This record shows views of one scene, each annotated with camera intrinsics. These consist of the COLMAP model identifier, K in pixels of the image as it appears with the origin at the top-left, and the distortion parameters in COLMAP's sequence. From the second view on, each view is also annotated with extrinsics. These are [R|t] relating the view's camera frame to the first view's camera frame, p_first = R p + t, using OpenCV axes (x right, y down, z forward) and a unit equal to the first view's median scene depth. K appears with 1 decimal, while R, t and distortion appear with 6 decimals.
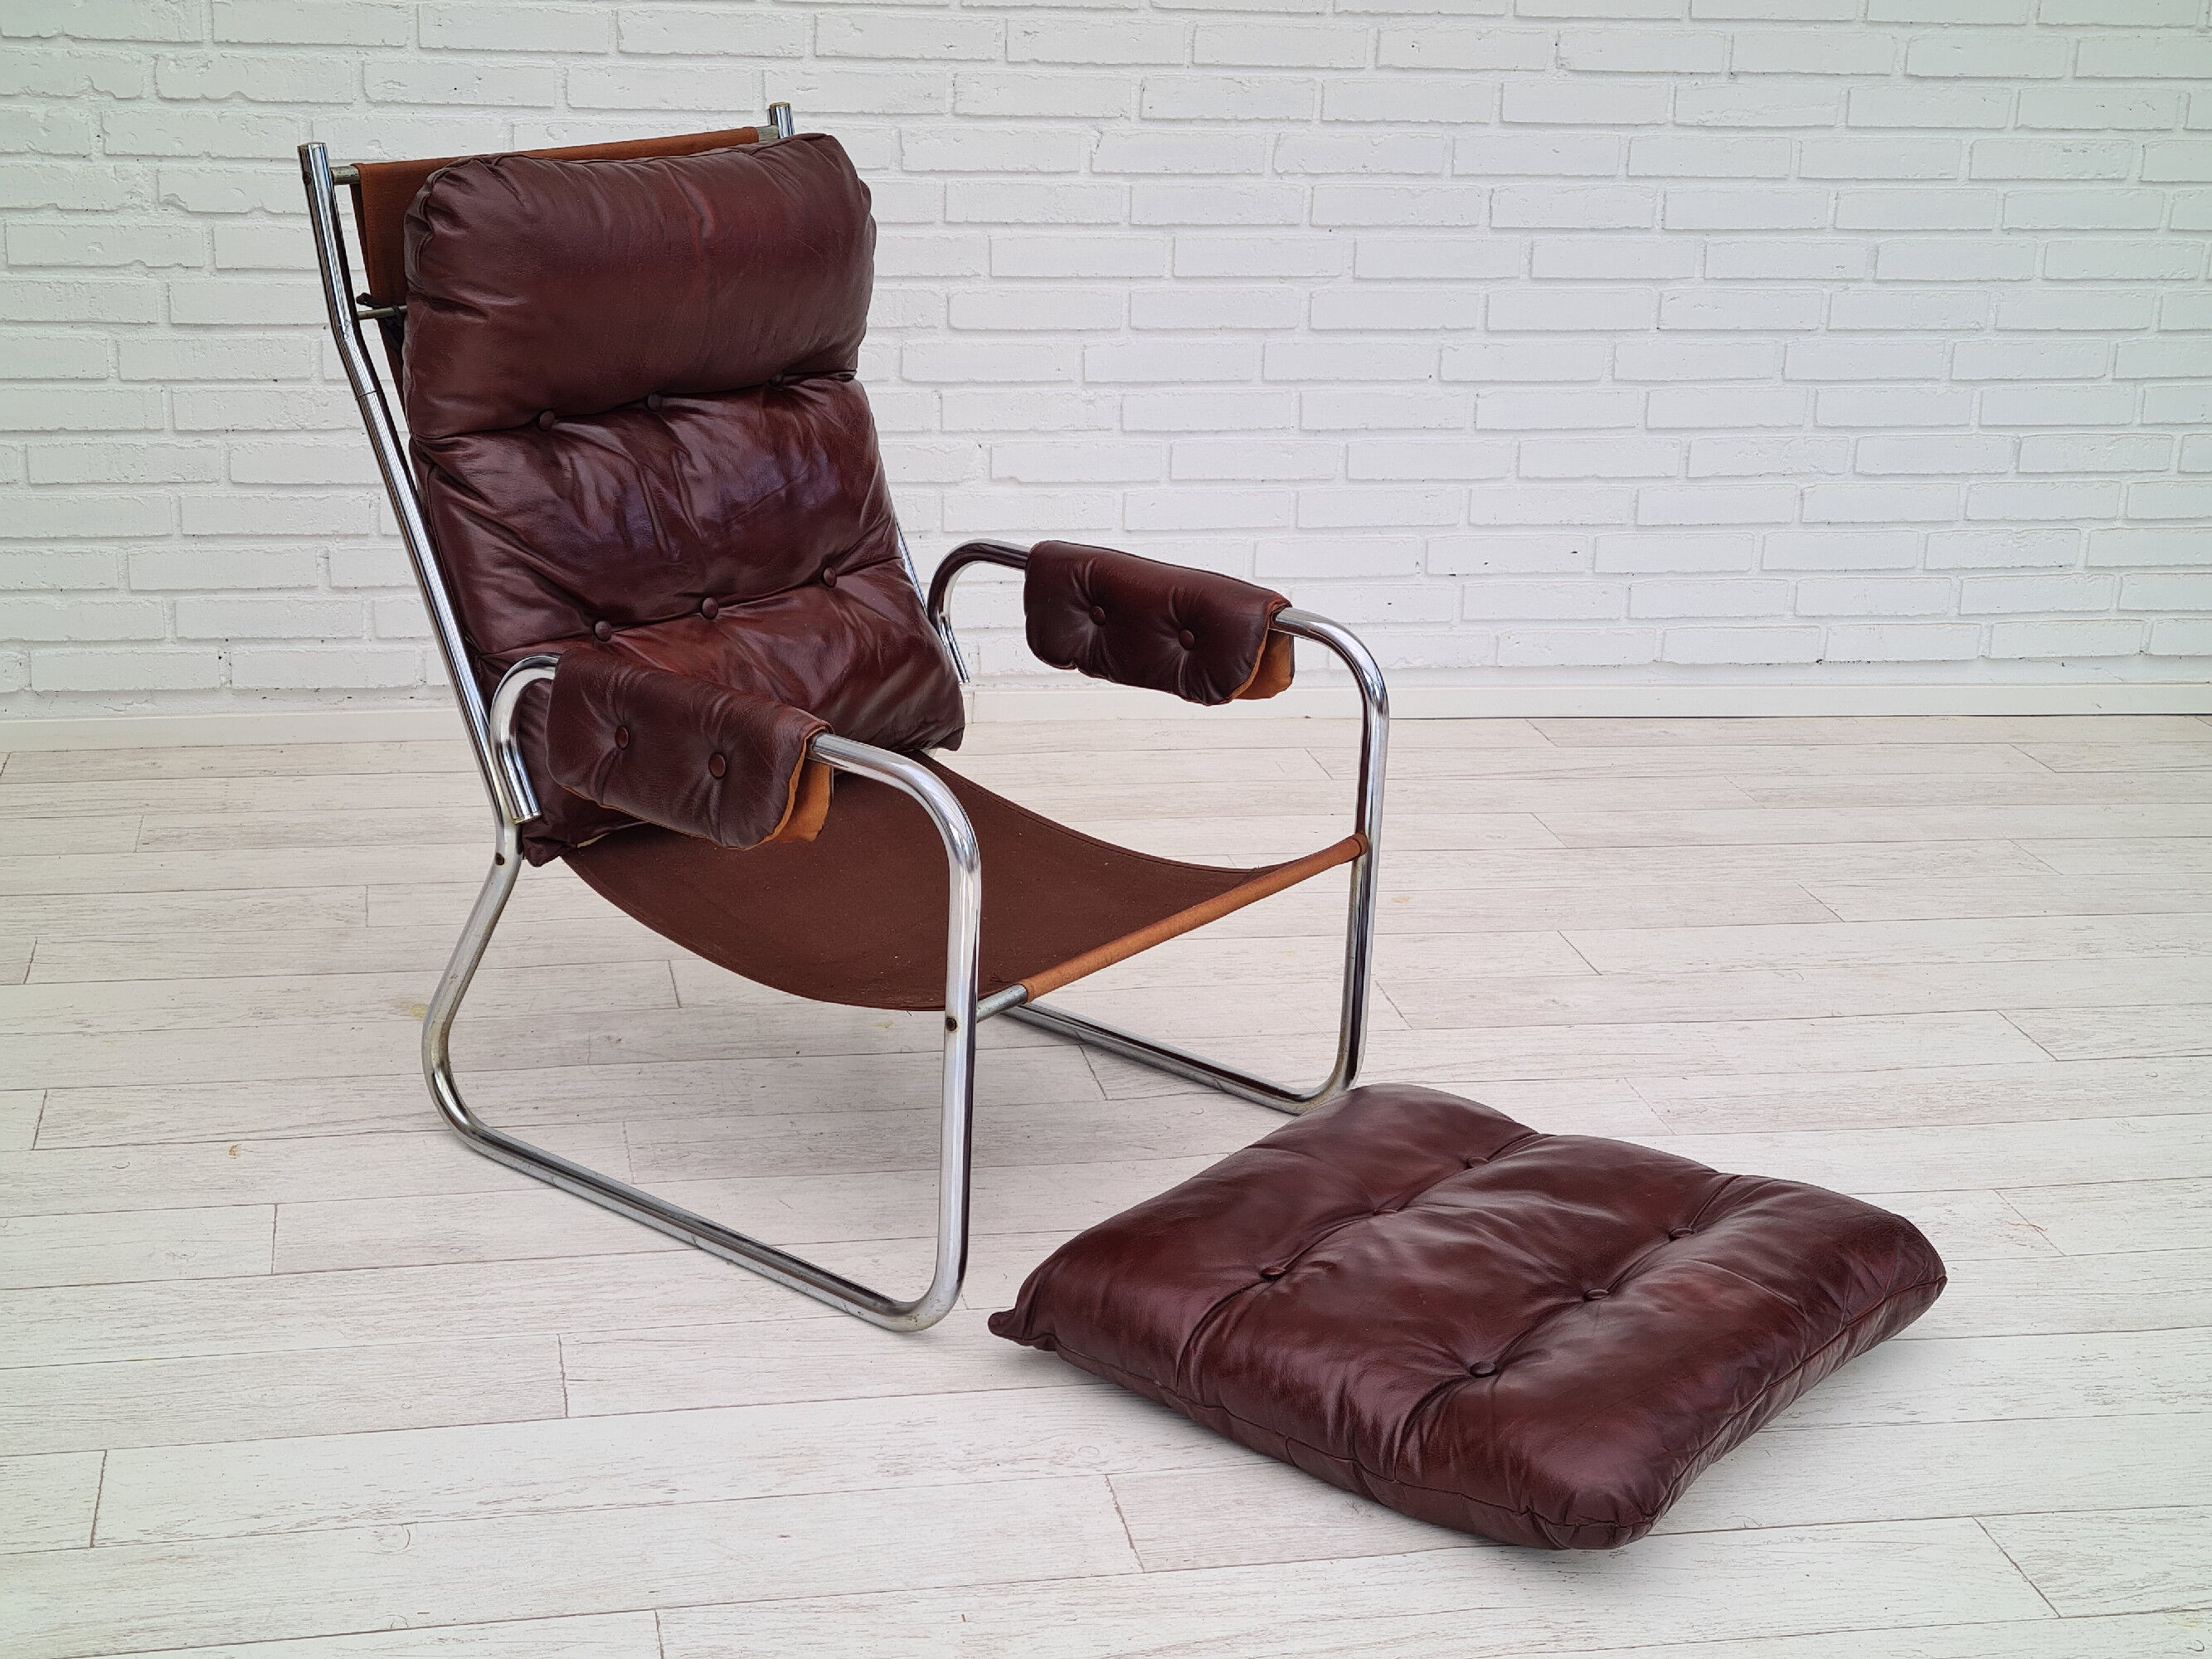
lens RADIAL K [[3375.0, 0, 1108.7], [0, 3375.0, 864.1], [0, 0, 1]] dist [0.064198, 0.000000]
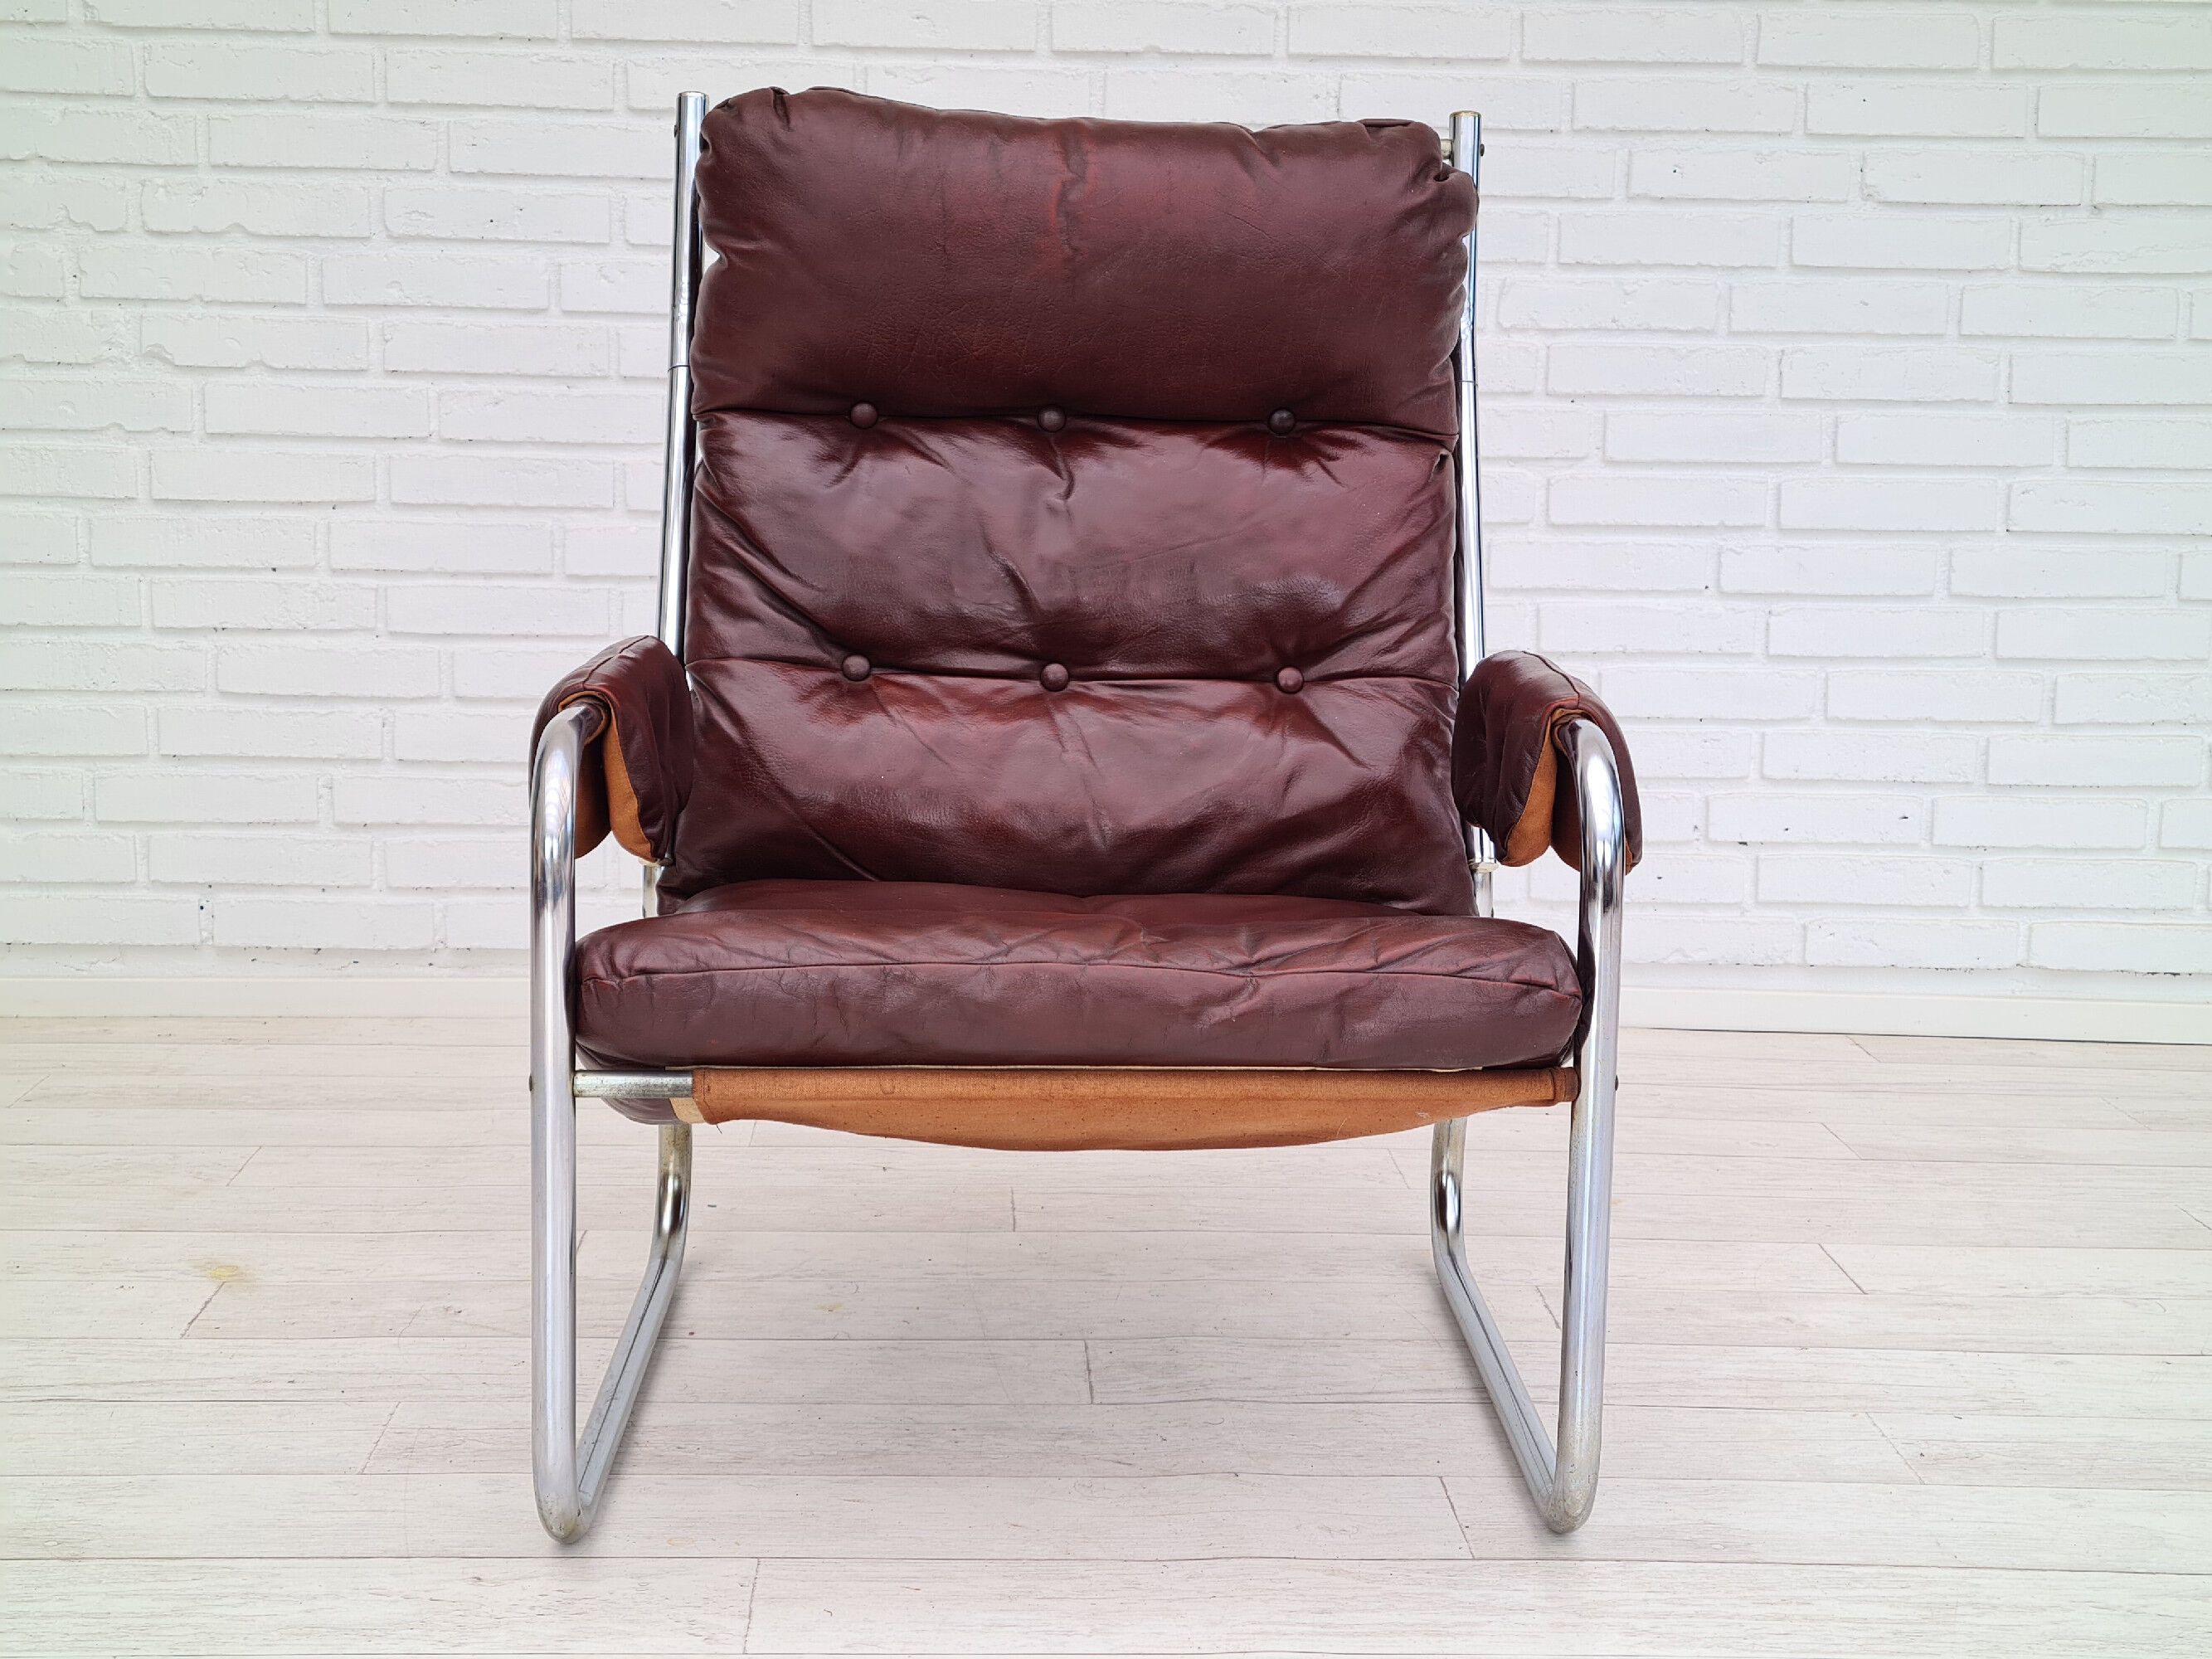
lens RADIAL K [[3375.0, 0, 1099.4], [0, 3375.0, 852.3], [0, 0, 1]] dist [0.064198, 0.000000]
pose [[0.986623, 0.006706, -0.162883, 0.088590], [-0.034891, 0.984687, -0.170806, 0.059537], [0.159243, 0.174205, 0.971748, 0.231713]]
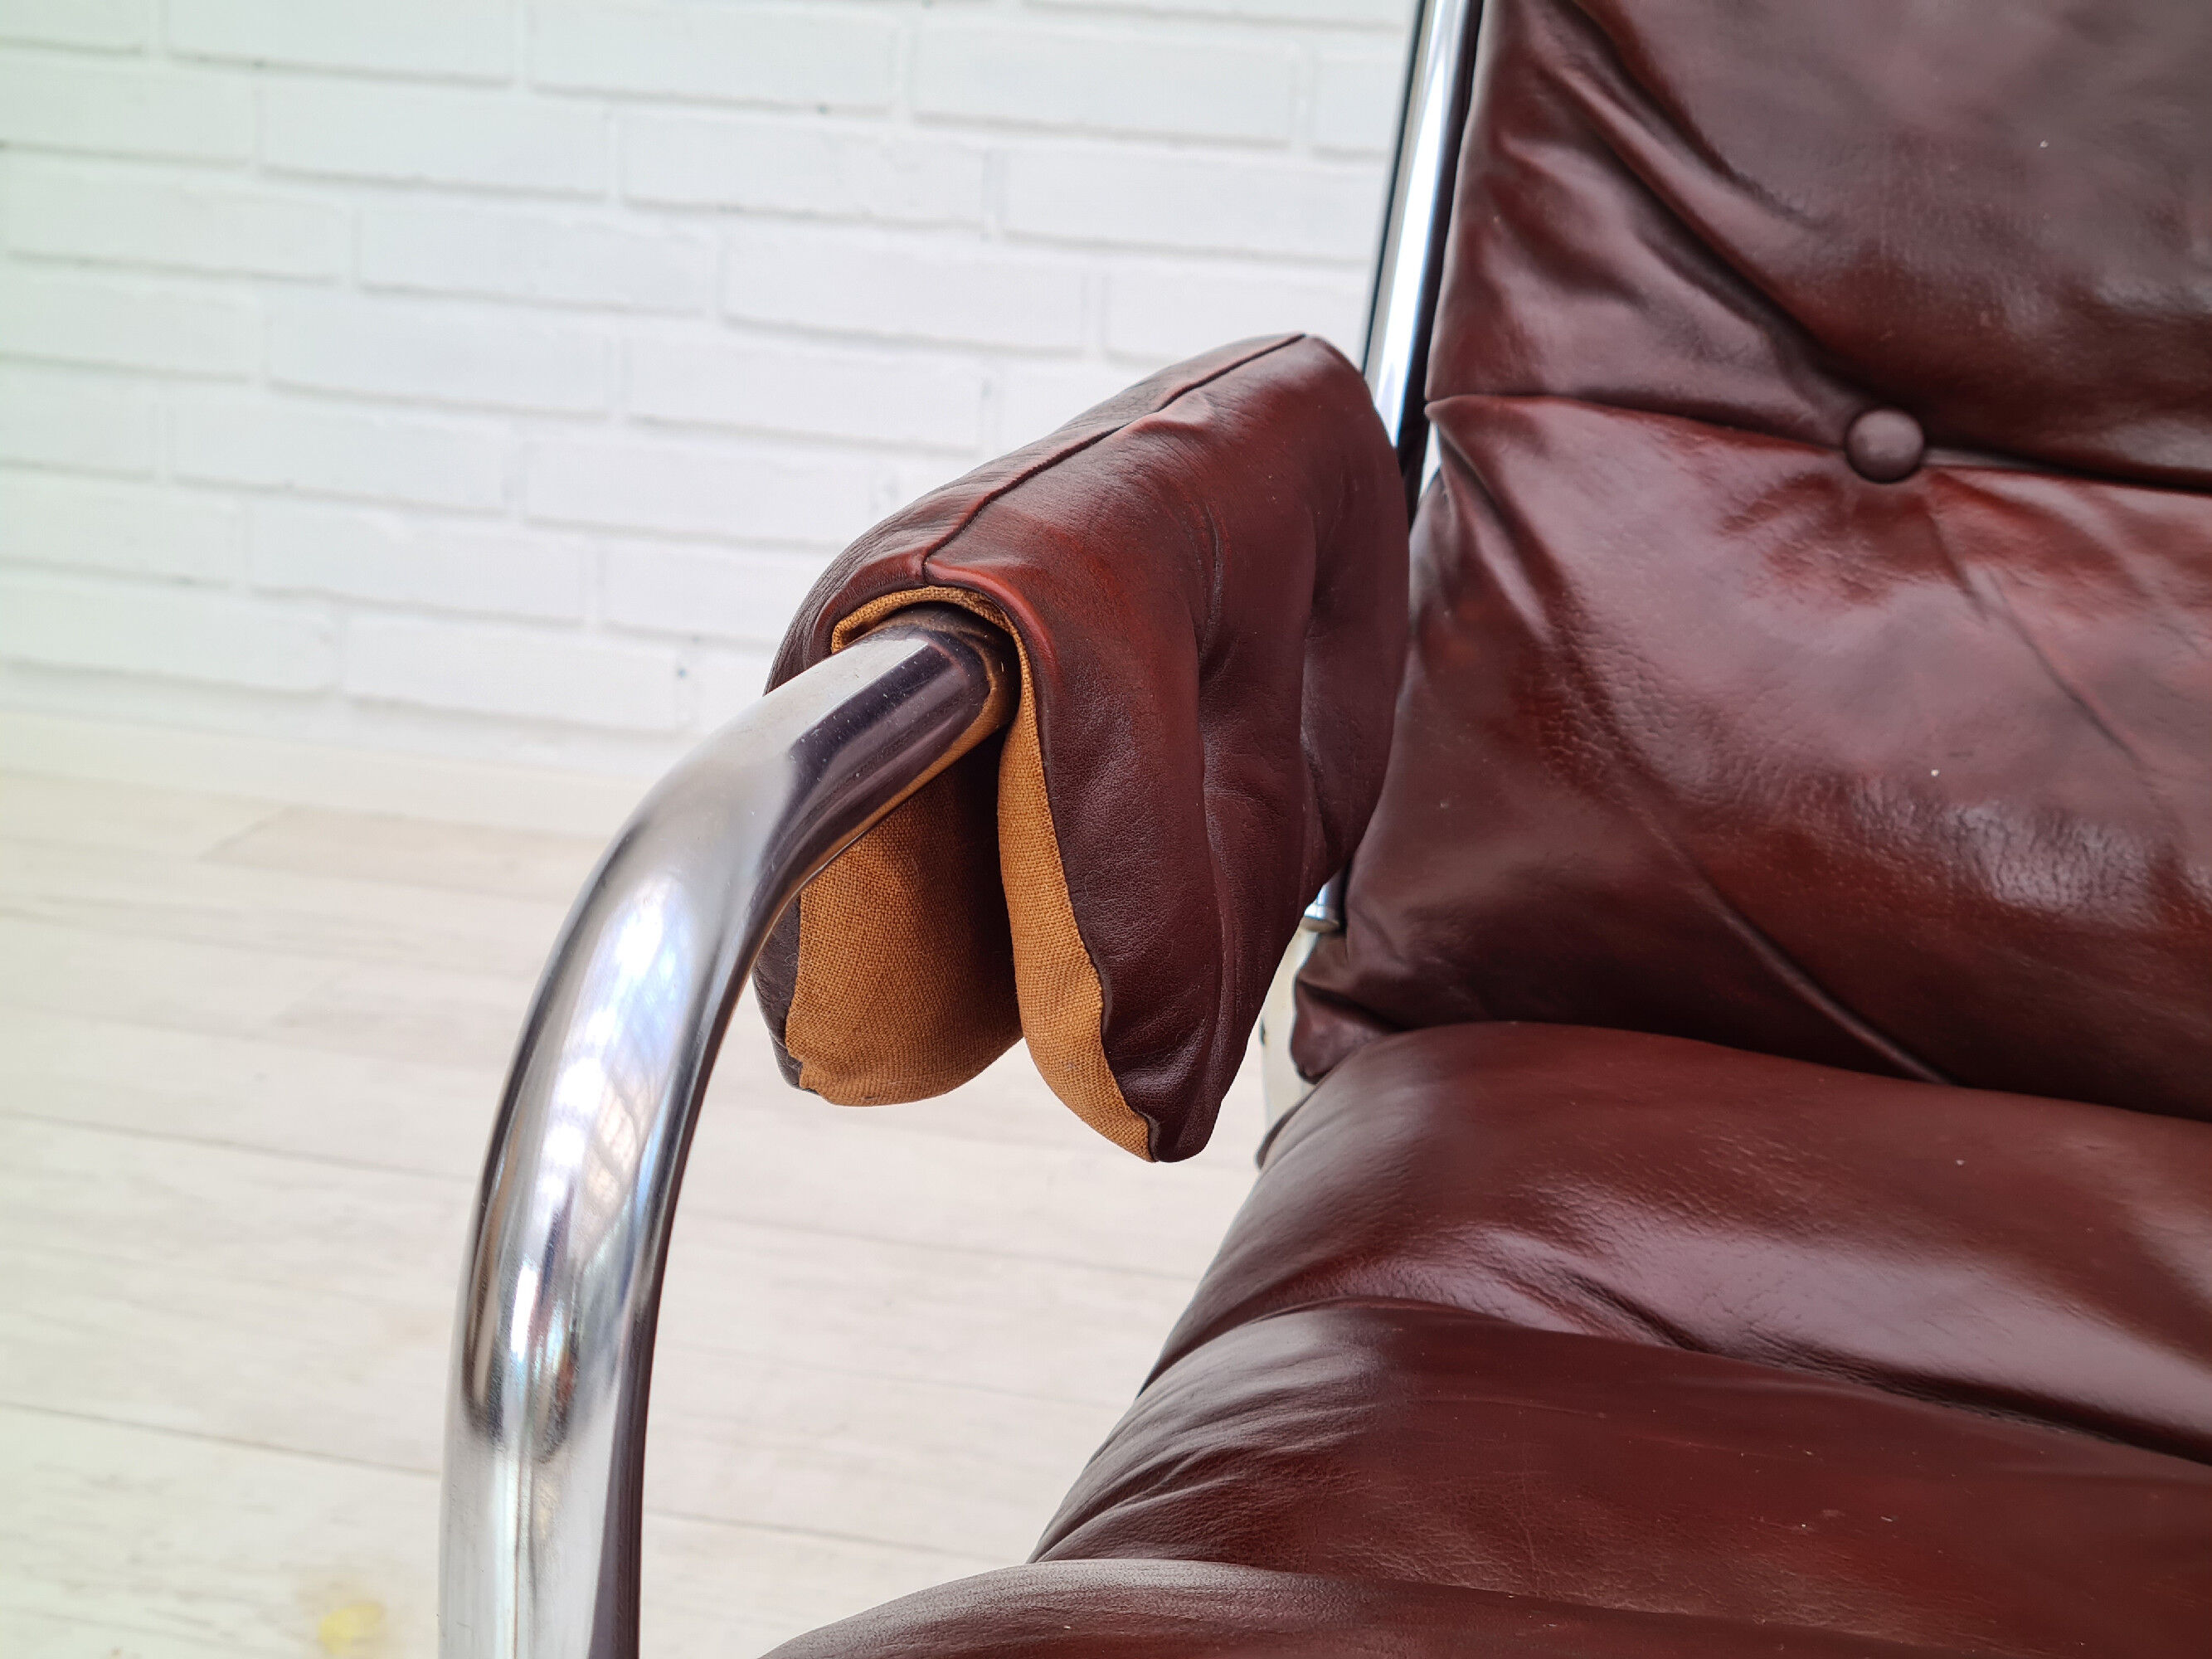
lens RADIAL K [[3375.0, 0, 1096.6], [0, 3375.0, 882.3], [0, 0, 1]] dist [0.064198, 0.000000]
pose [[0.908524, 0.134575, -0.395567, -0.004303], [-0.154777, 0.987758, -0.019443, -0.030266], [0.388108, 0.078890, 0.918231, 0.570077]]
